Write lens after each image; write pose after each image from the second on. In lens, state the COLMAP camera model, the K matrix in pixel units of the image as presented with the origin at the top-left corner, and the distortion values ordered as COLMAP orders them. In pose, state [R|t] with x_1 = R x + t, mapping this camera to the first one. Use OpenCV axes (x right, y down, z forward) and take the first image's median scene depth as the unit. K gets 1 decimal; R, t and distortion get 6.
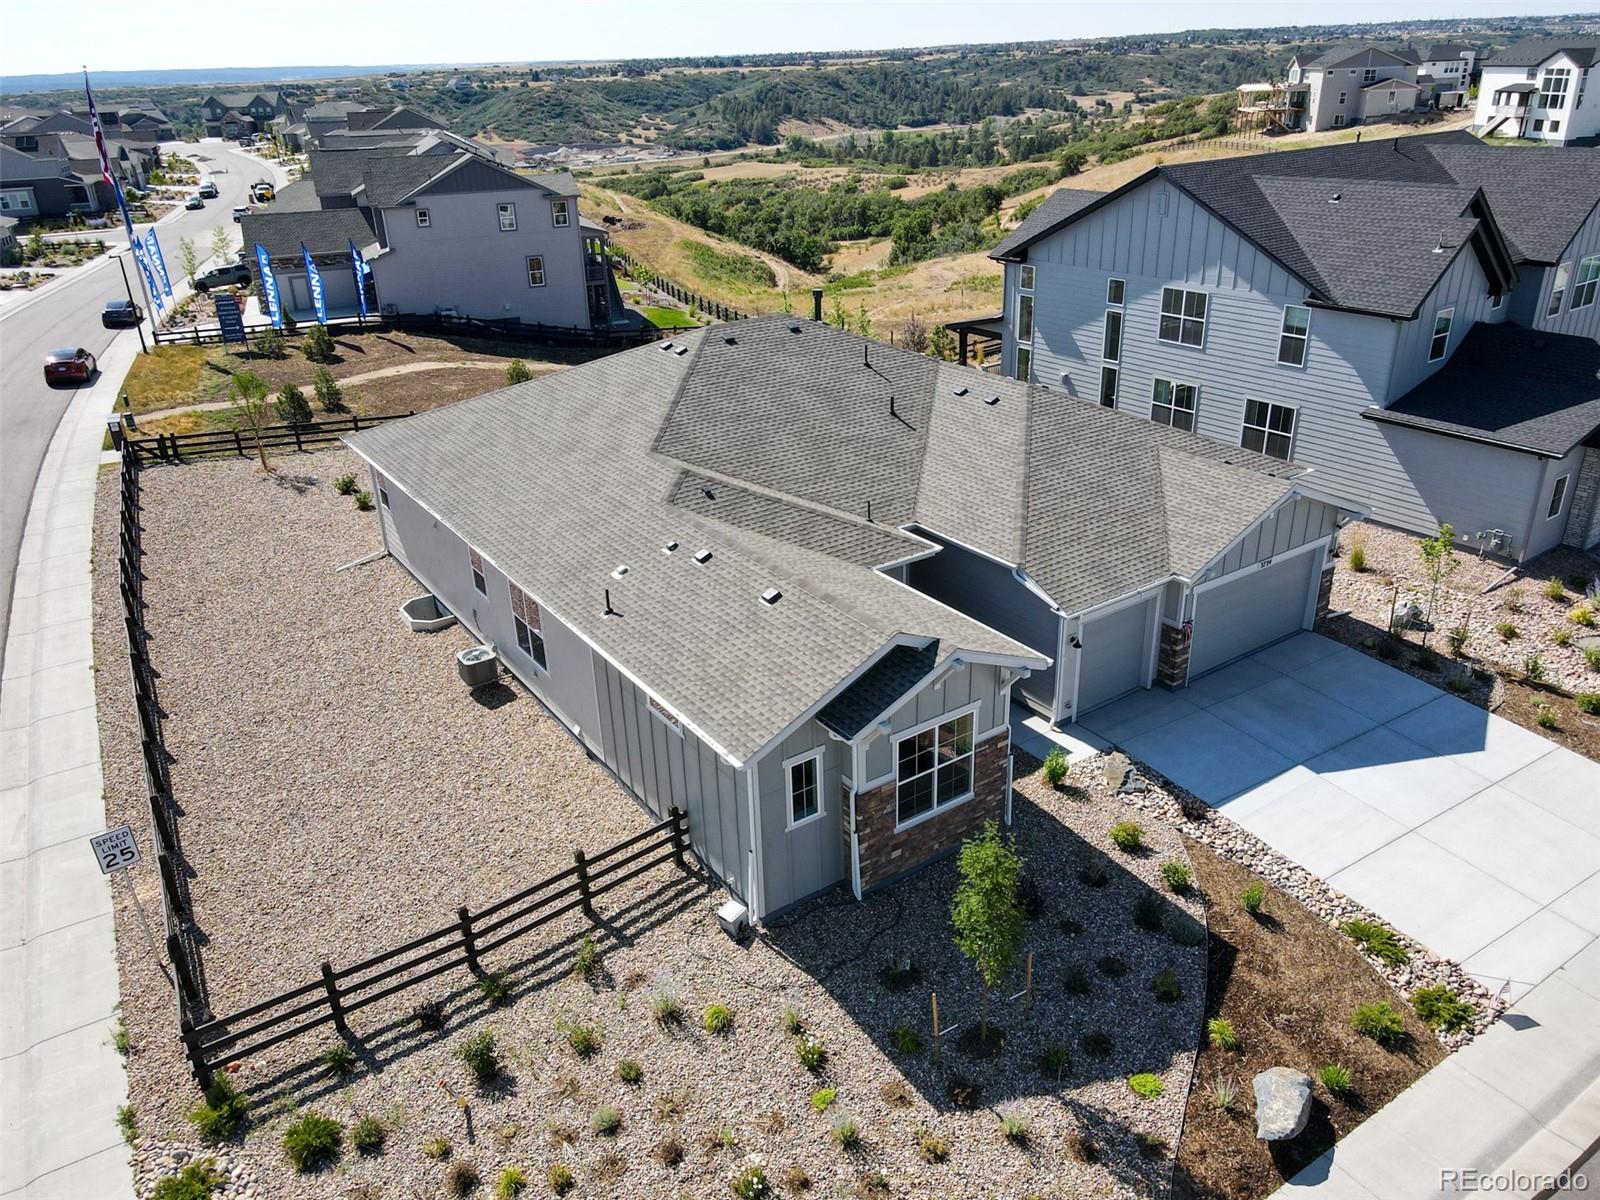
lens RADIAL K [[1167.8, 0, 797.8], [0, 1167.8, 598.3], [0, 0, 1]] dist [0.025547, -0.009353]
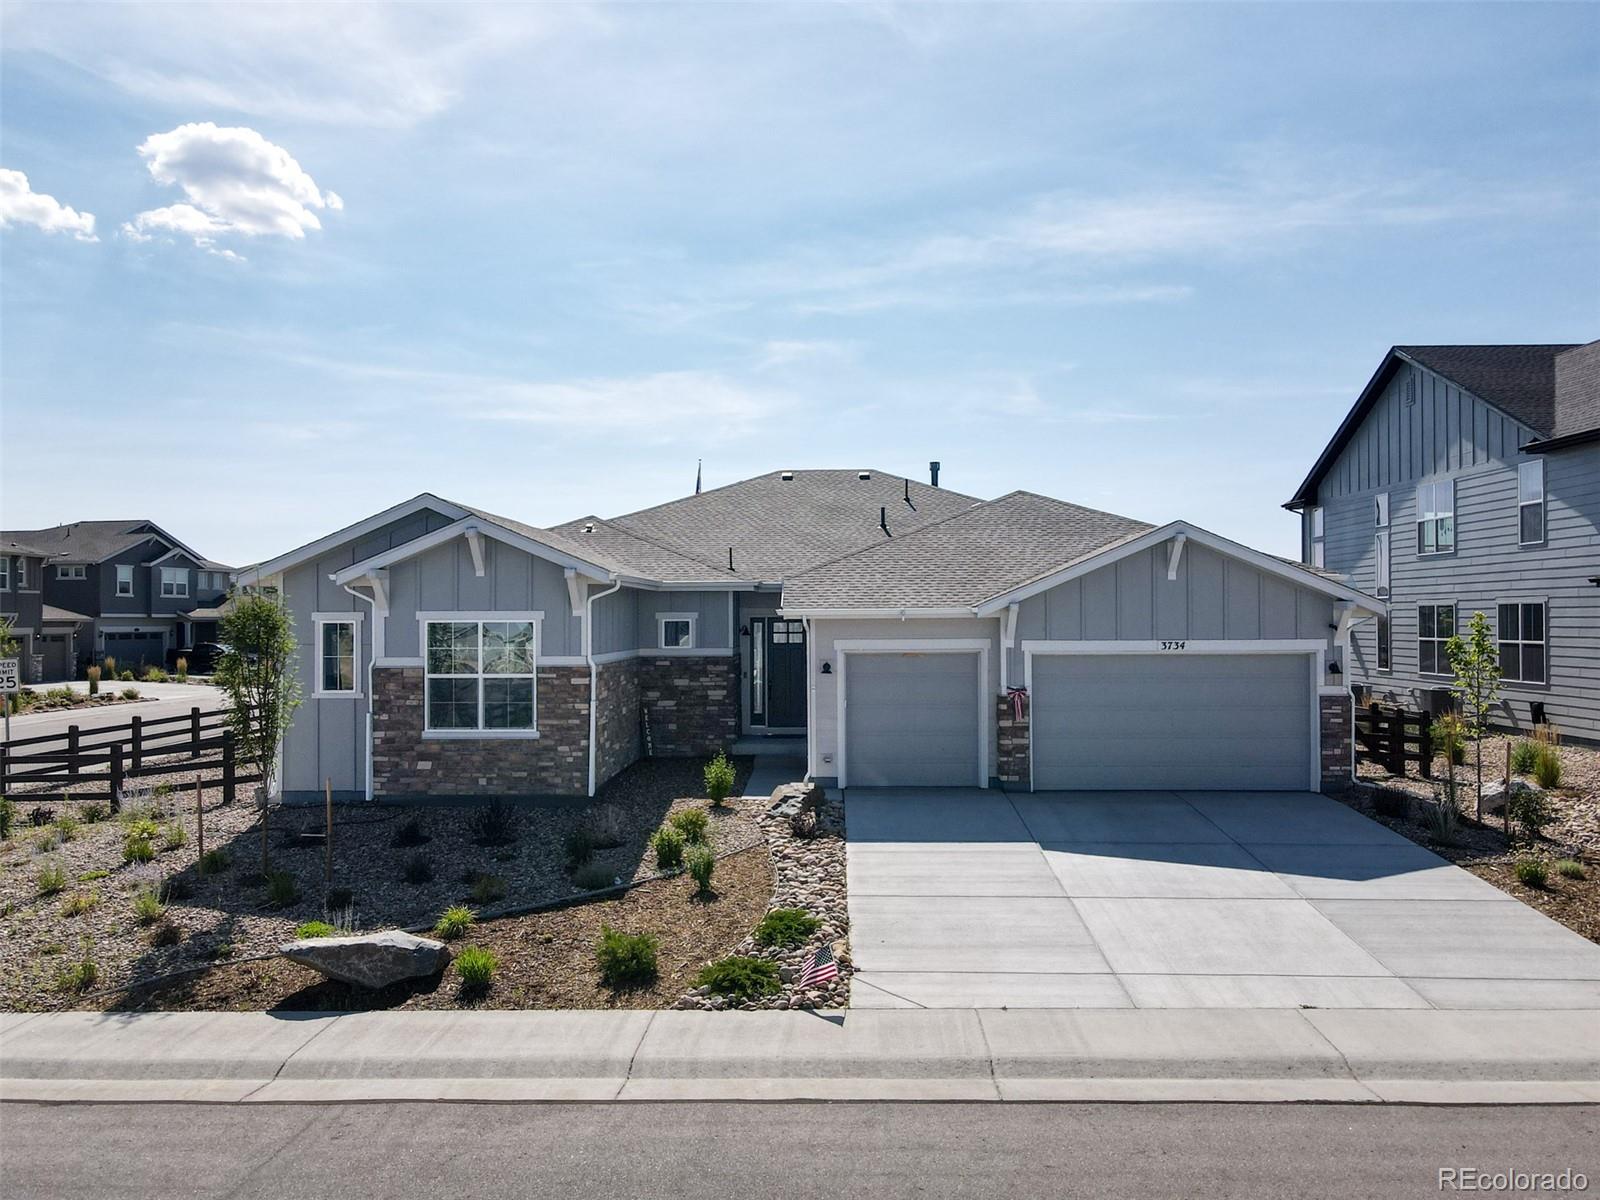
lens RADIAL K [[1218.4, 0, 802.4], [0, 1218.4, 605.6], [0, 0, 1]] dist [0.020175, 0.007222]
pose [[0.807235, 0.021388, -0.589842, 0.249554], [-0.264689, 0.906338, -0.329380, 0.097373], [0.527551, 0.422012, 0.737289, 0.118042]]
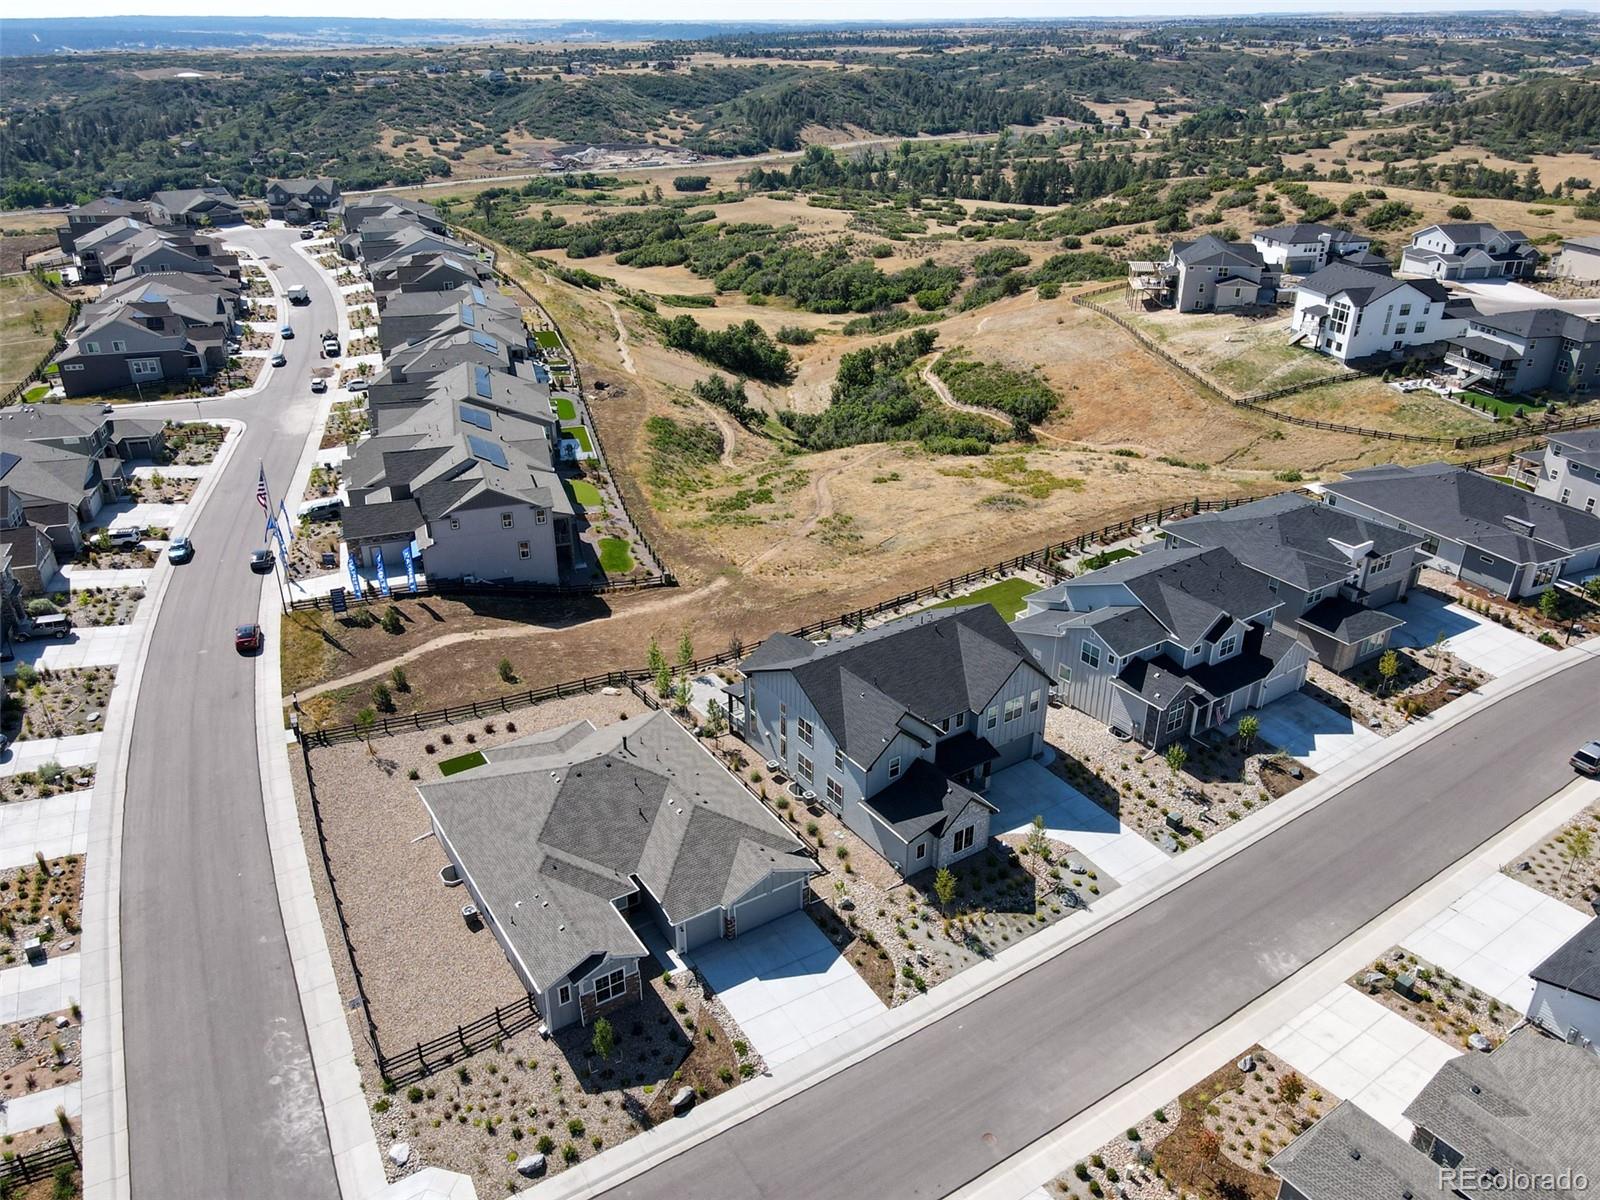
lens RADIAL K [[1167.8, 0, 797.8], [0, 1167.8, 598.3], [0, 0, 1]] dist [0.025547, -0.009353]
pose [[0.998997, 0.042975, -0.012577, 0.176950], [-0.042651, 0.998777, 0.025004, -0.286406], [0.013636, -0.024442, 0.999608, -0.609364]]
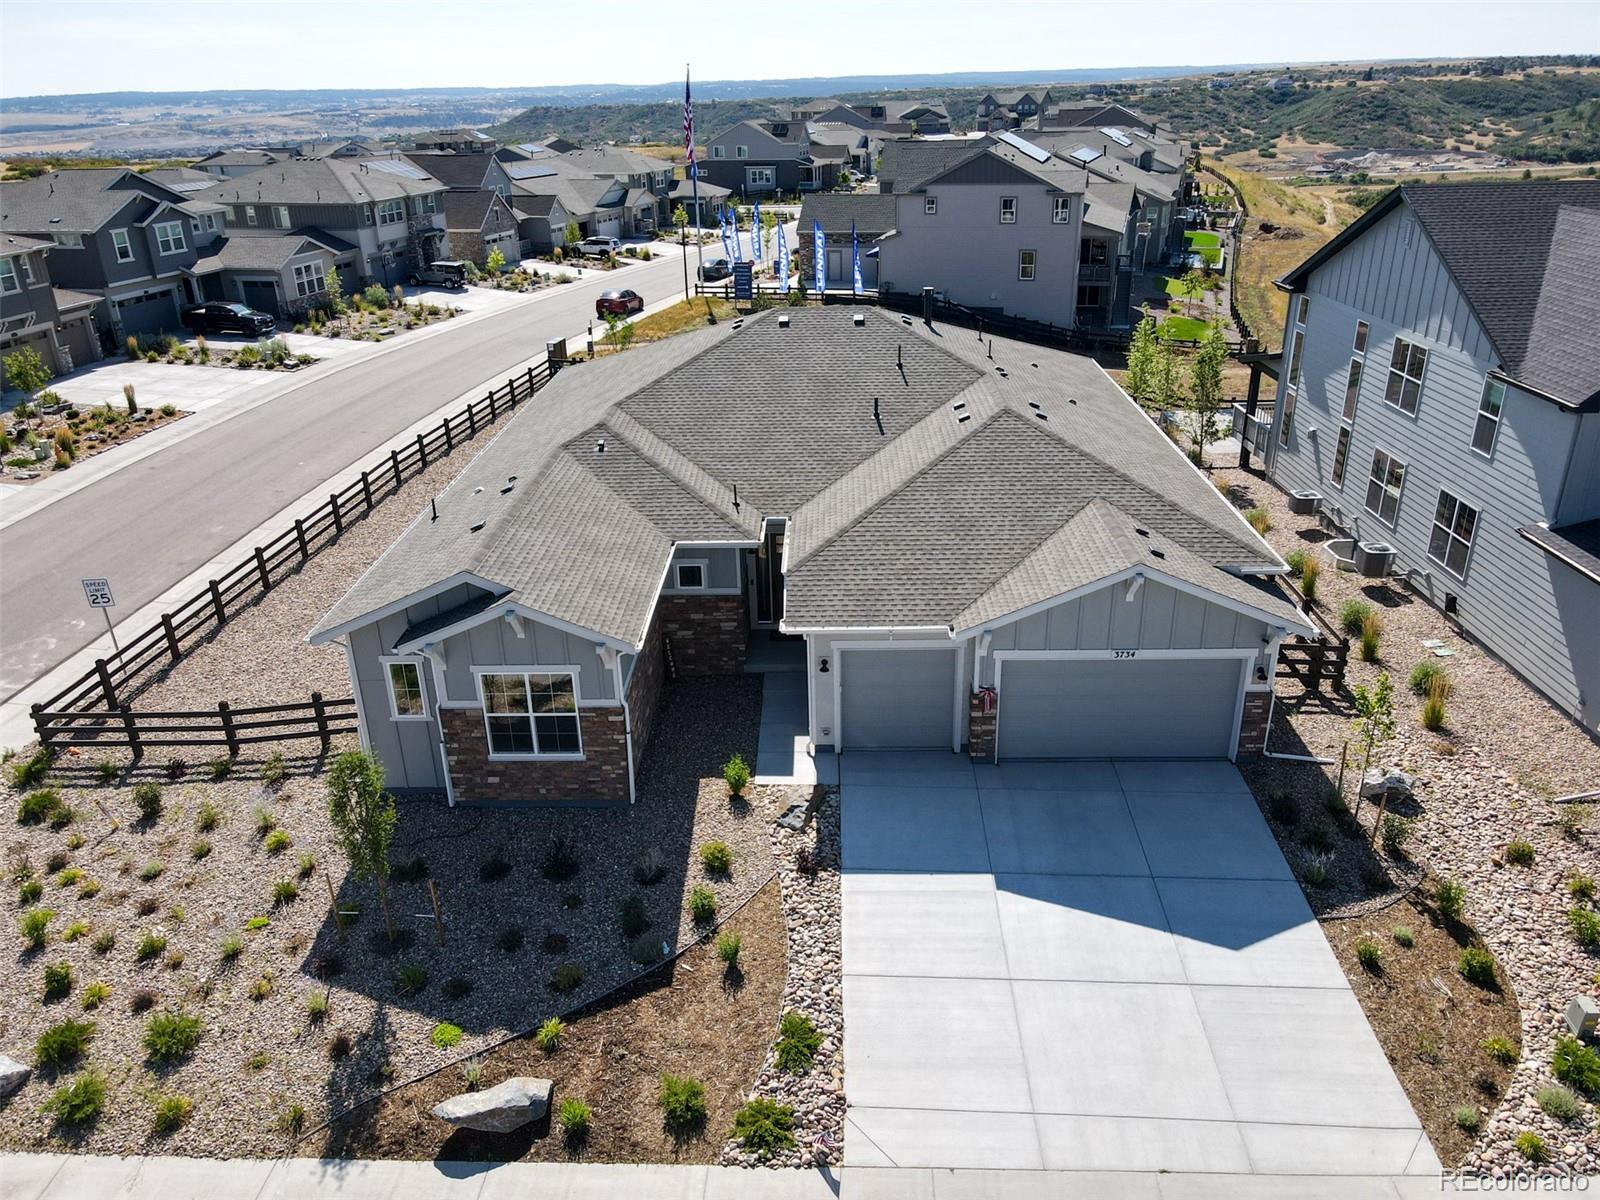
lens RADIAL K [[1167.8, 0, 797.8], [0, 1167.8, 598.3], [0, 0, 1]] dist [0.025547, -0.009353]
pose [[0.807716, 0.246747, -0.535454, 0.245421], [-0.246618, 0.966337, 0.073289, -0.027189], [0.535514, 0.072856, 0.841378, 0.064288]]
